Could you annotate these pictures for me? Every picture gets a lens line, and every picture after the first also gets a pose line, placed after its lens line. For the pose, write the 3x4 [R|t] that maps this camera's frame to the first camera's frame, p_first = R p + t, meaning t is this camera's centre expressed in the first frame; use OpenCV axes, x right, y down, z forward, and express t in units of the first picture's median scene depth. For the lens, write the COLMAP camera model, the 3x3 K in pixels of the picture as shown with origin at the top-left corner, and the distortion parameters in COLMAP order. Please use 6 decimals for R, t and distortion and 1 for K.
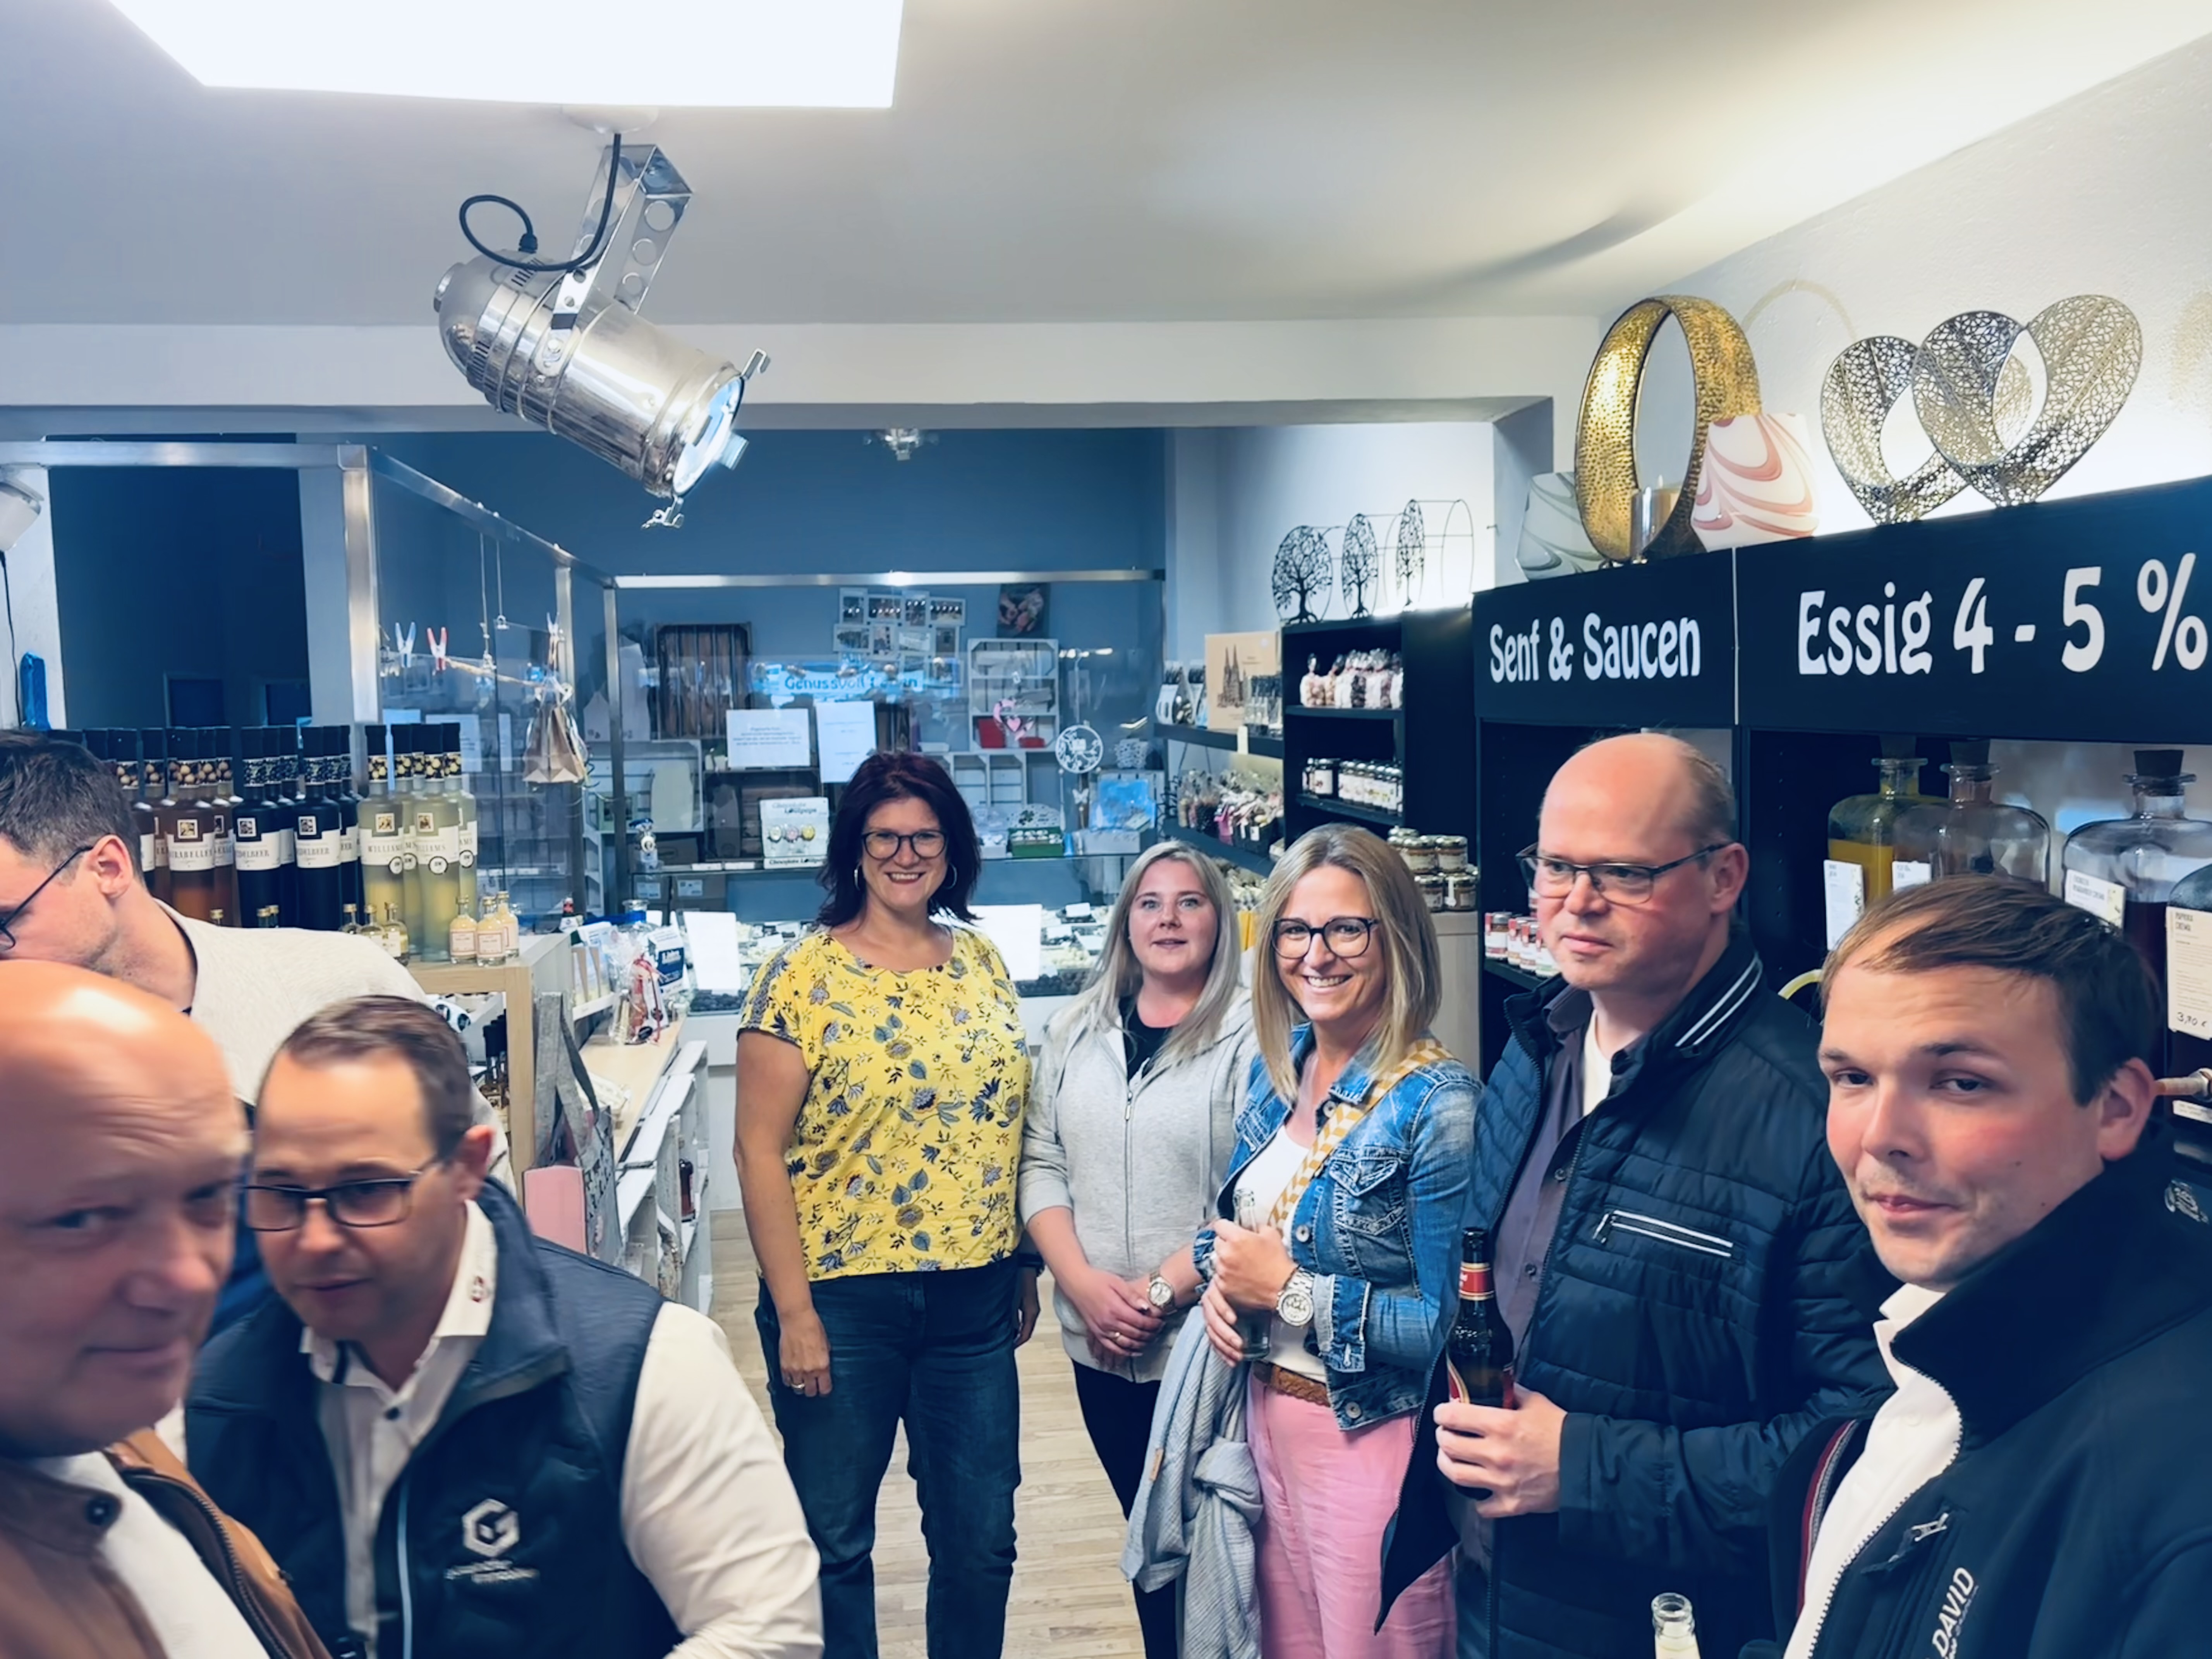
lens RADIAL K [[1839.5, 0, 1108.5], [0, 1839.5, 851.7], [0, 0, 1]] dist [0.012902, 0.003871]
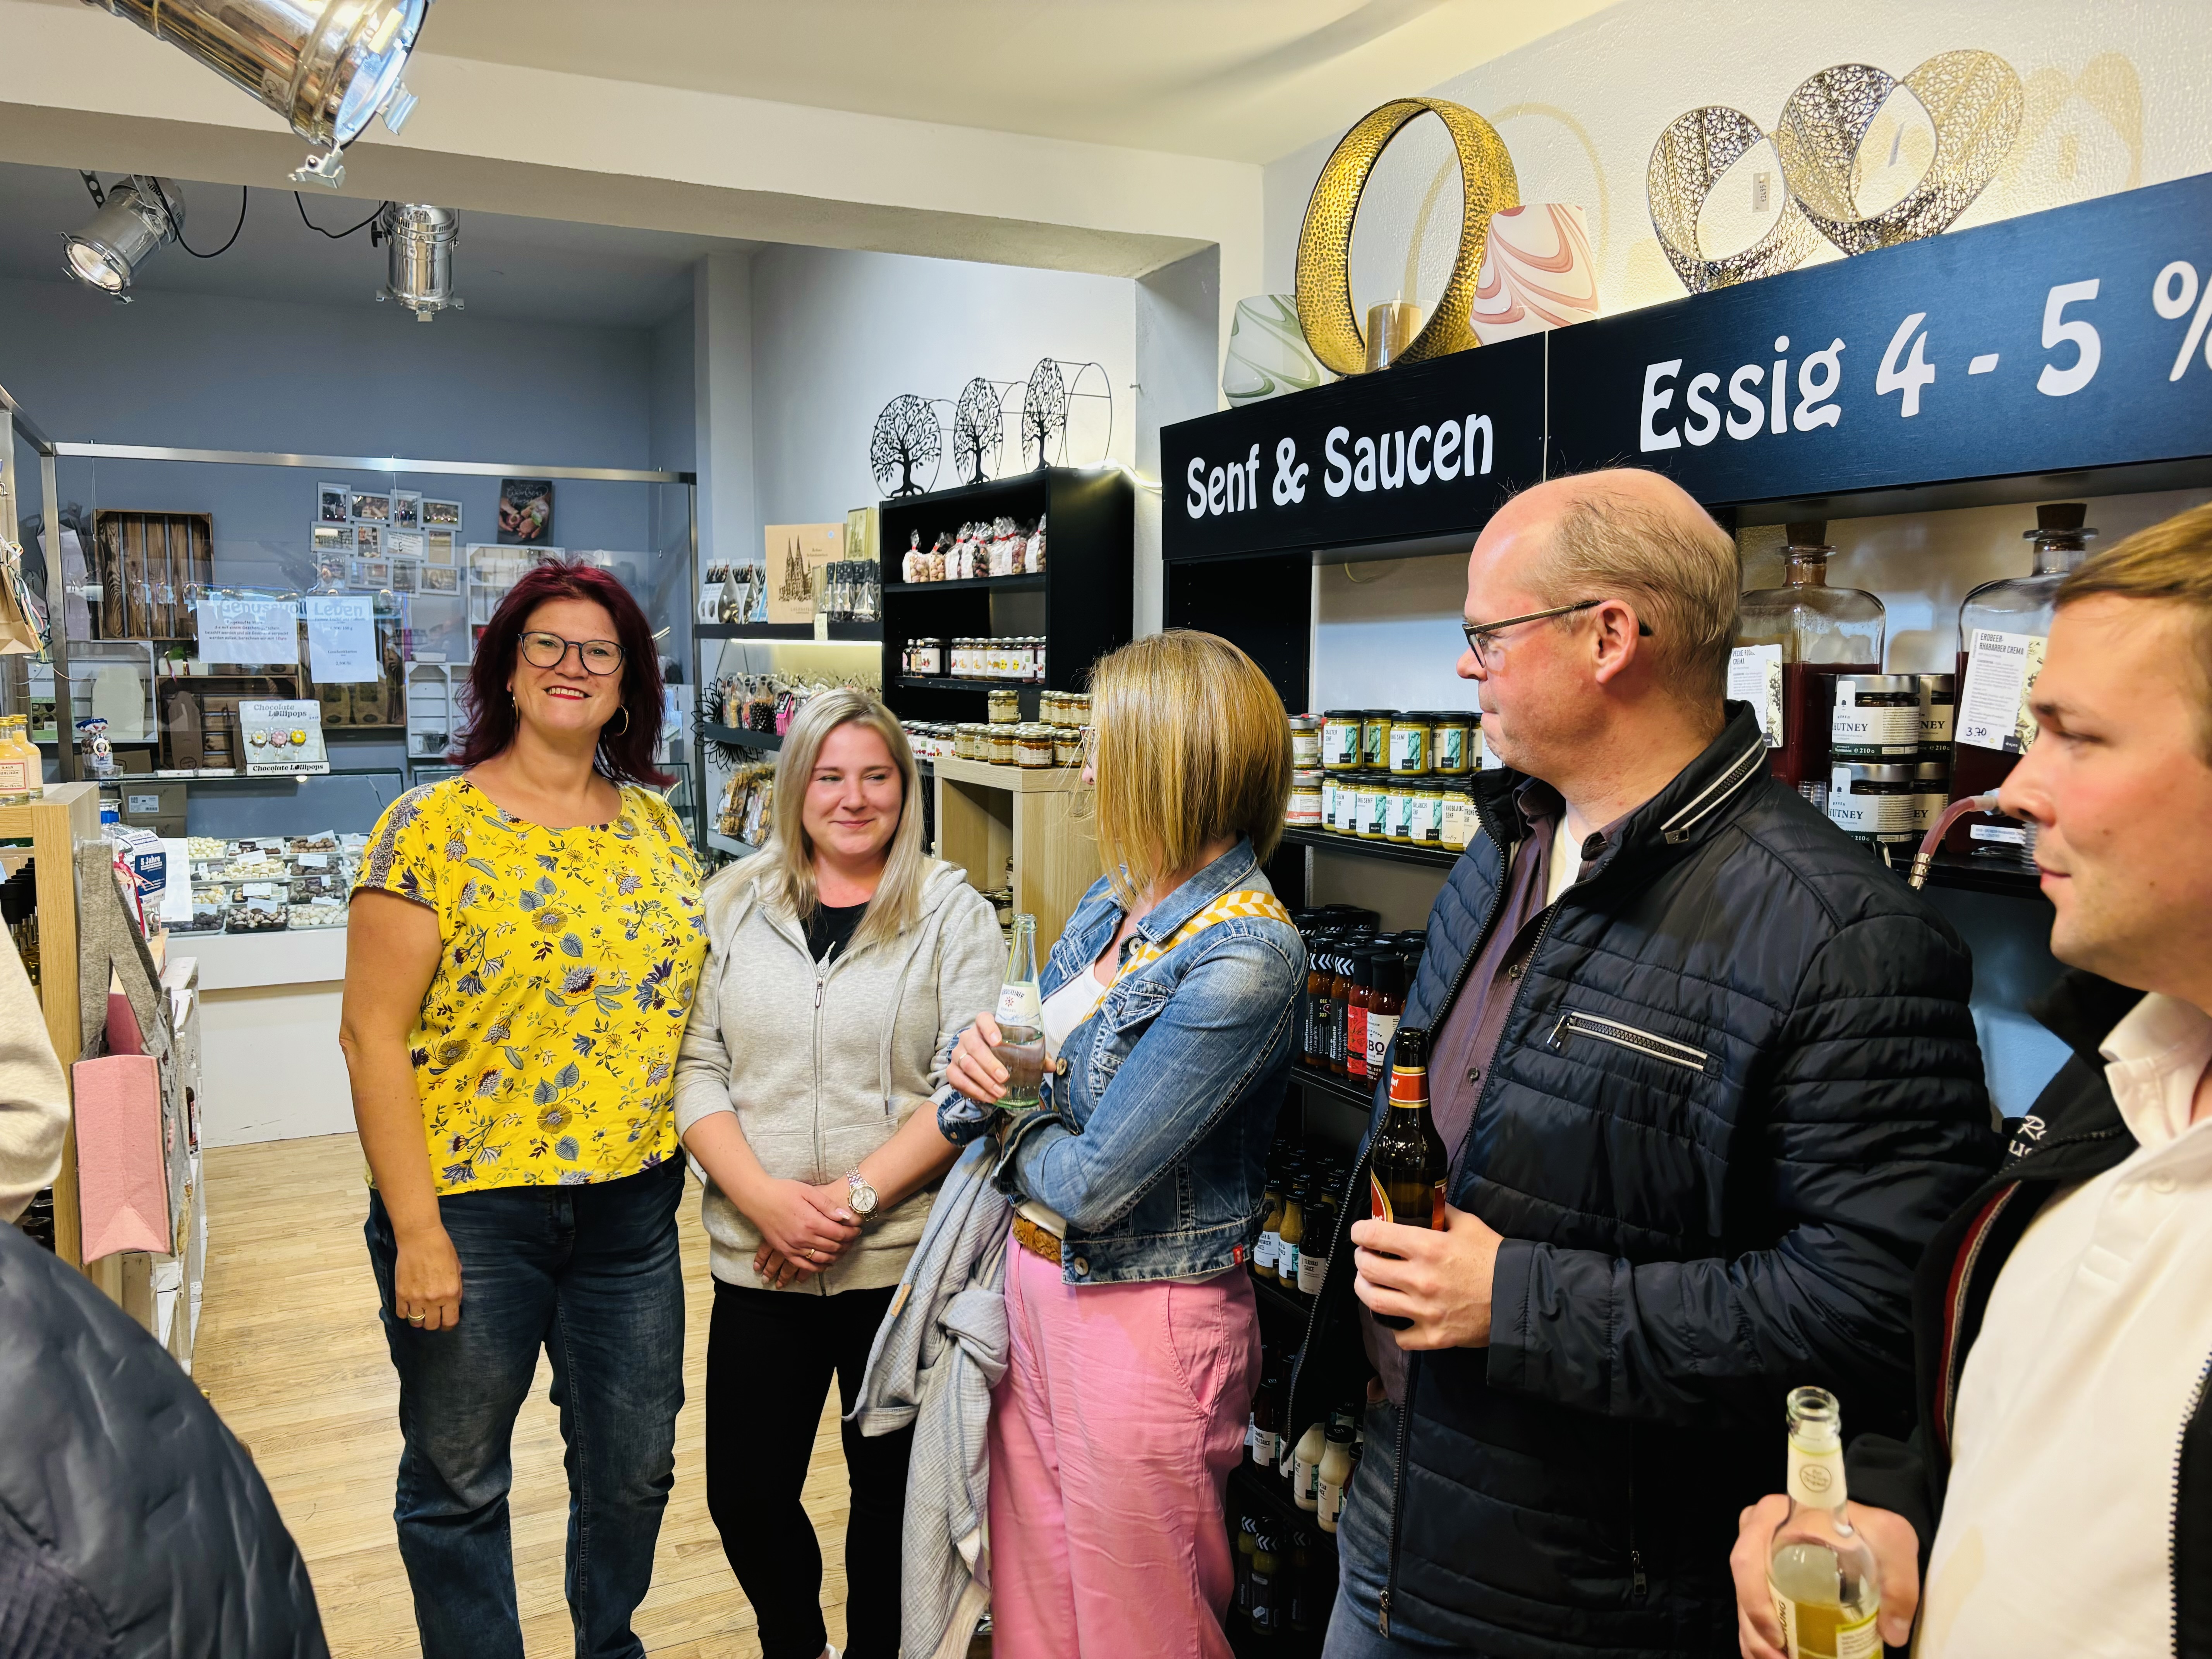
lens RADIAL K [[1666.9, 0, 1091.9], [0, 1666.9, 841.7], [0, 0, 1]] dist [0.048174, -0.055614]
pose [[0.948907, -0.009631, 0.315408, -0.126557], [0.003601, 0.999800, 0.019695, 0.064199], [-0.315534, -0.017553, 0.948752, 0.189820]]
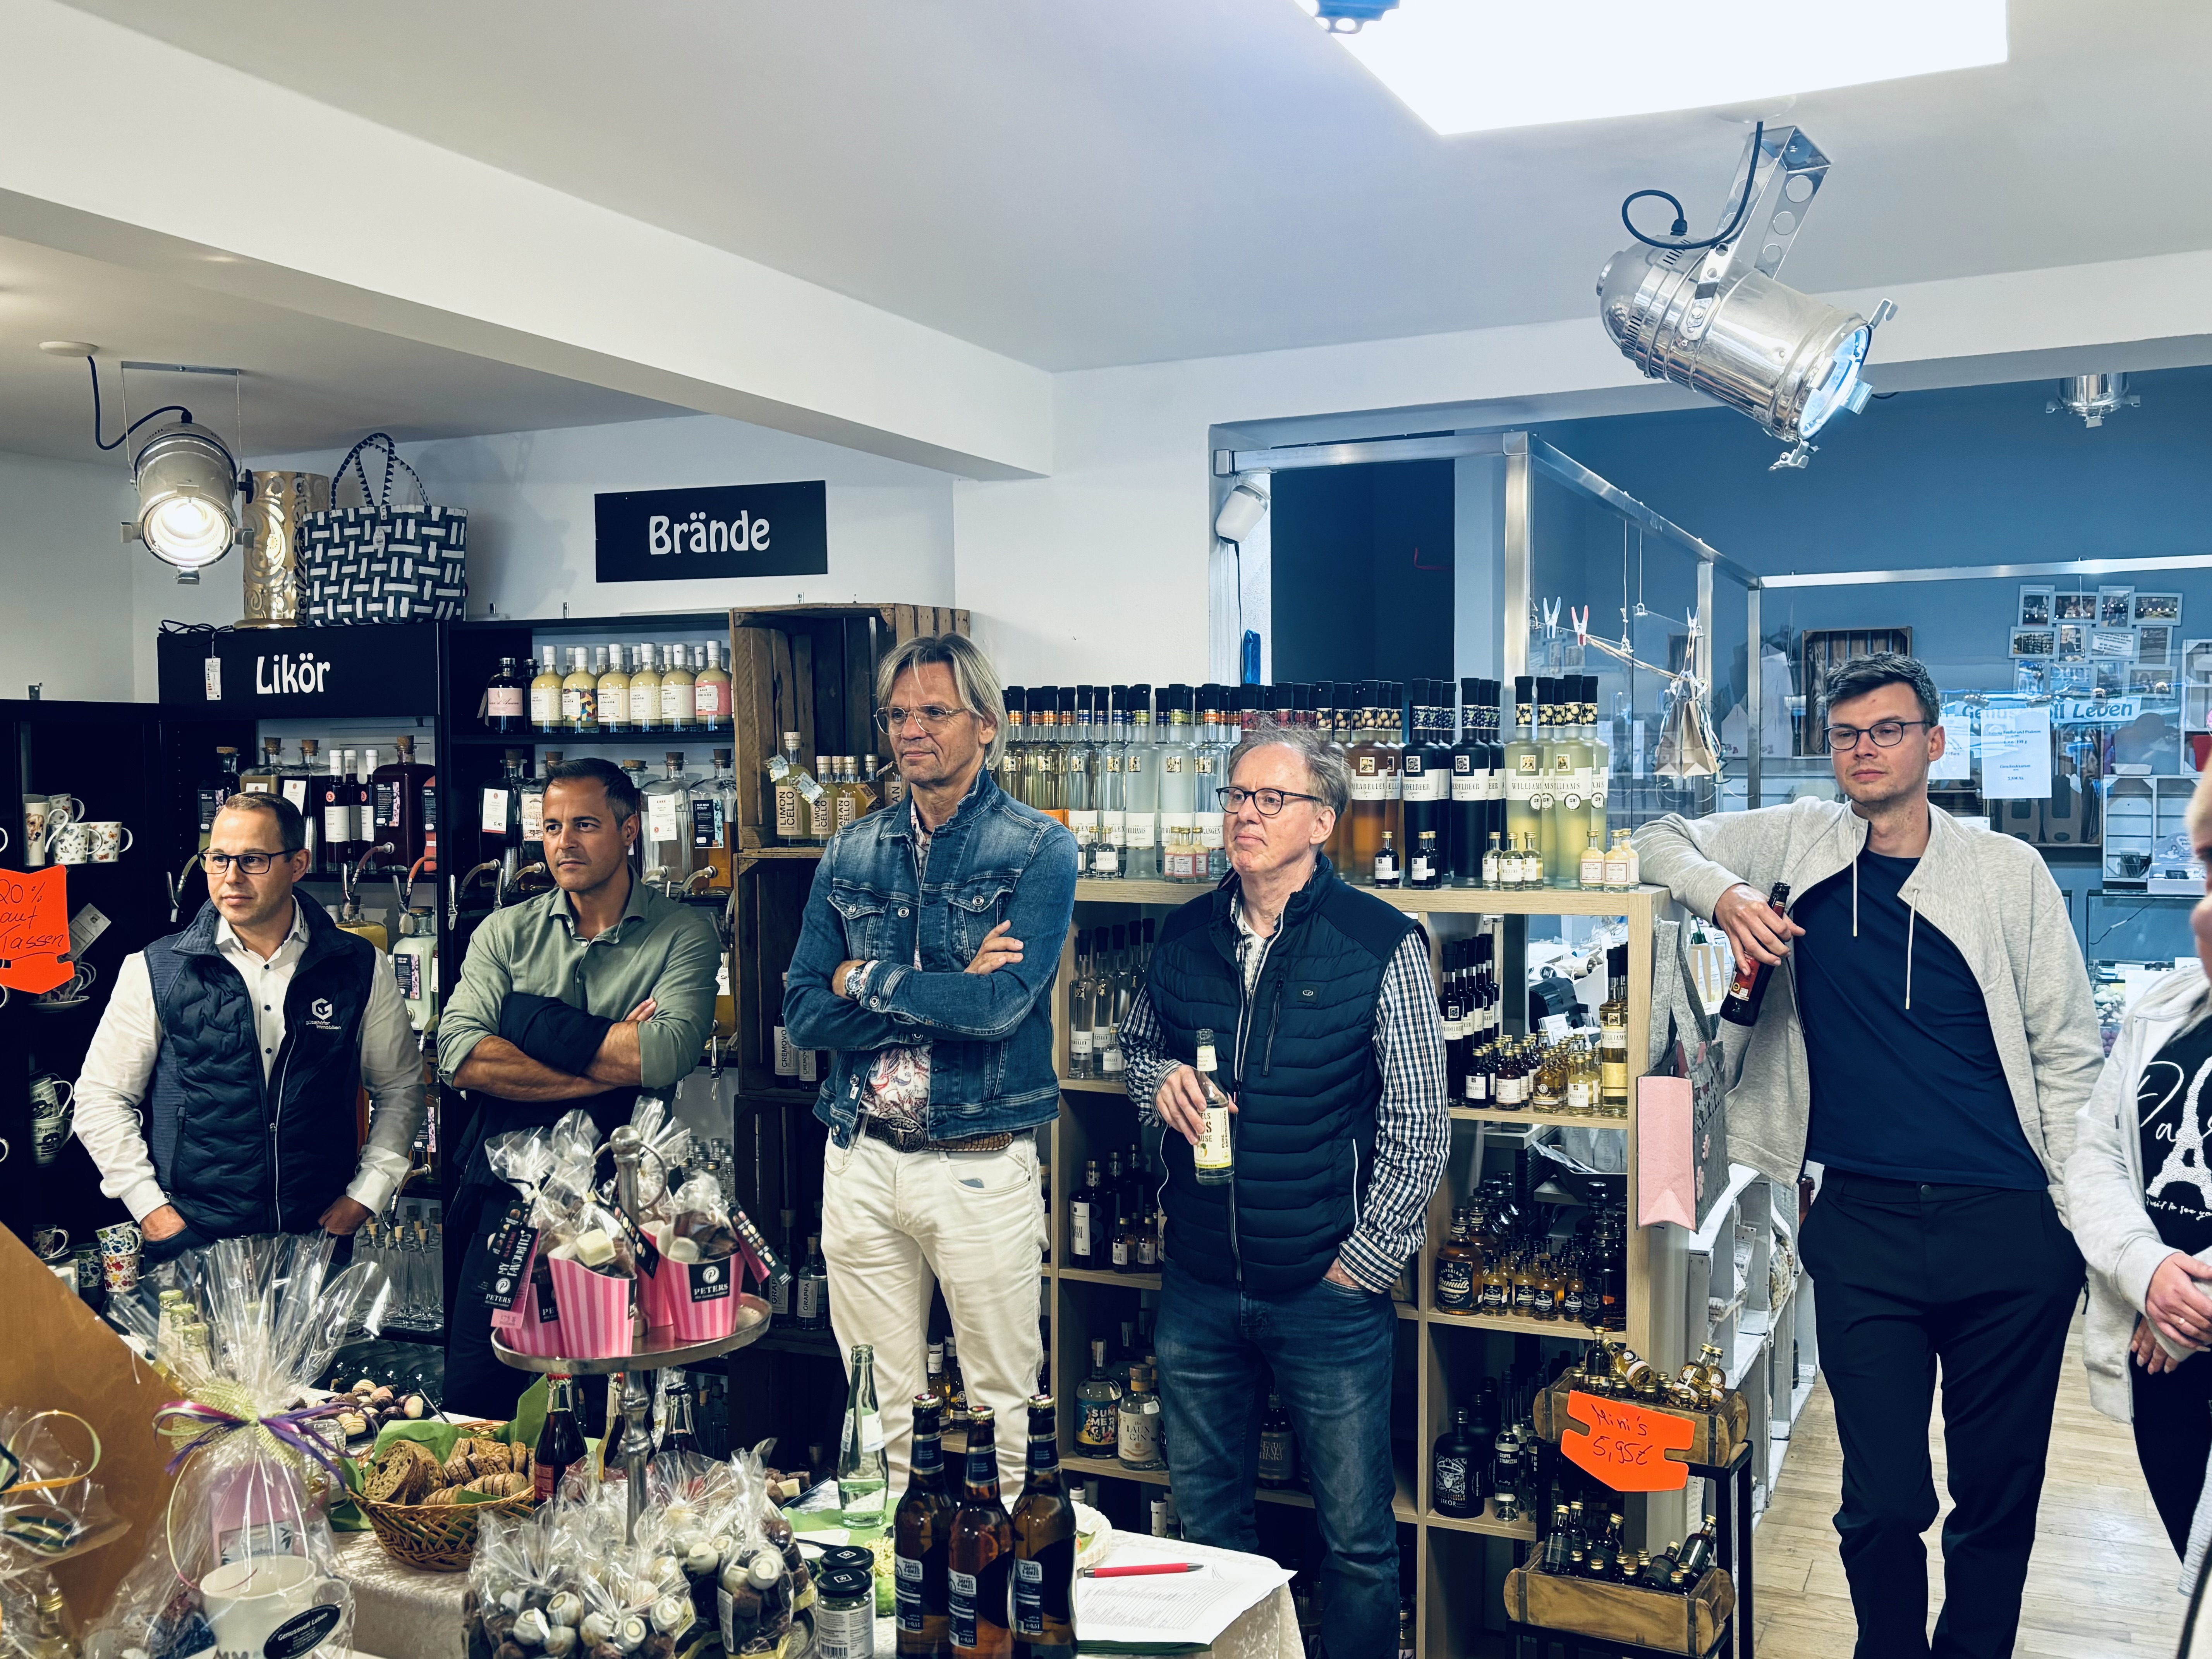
lens RADIAL K [[2133.0, 0, 1106.0], [0, 2133.0, 829.5], [0, 0, 1]] dist [0.002540, -0.016141]
pose [[0.846398, 0.030753, -0.531663, 0.077469], [-0.056557, 0.997876, -0.032318, 0.082554], [0.529540, 0.057423, 0.846339, -0.222600]]
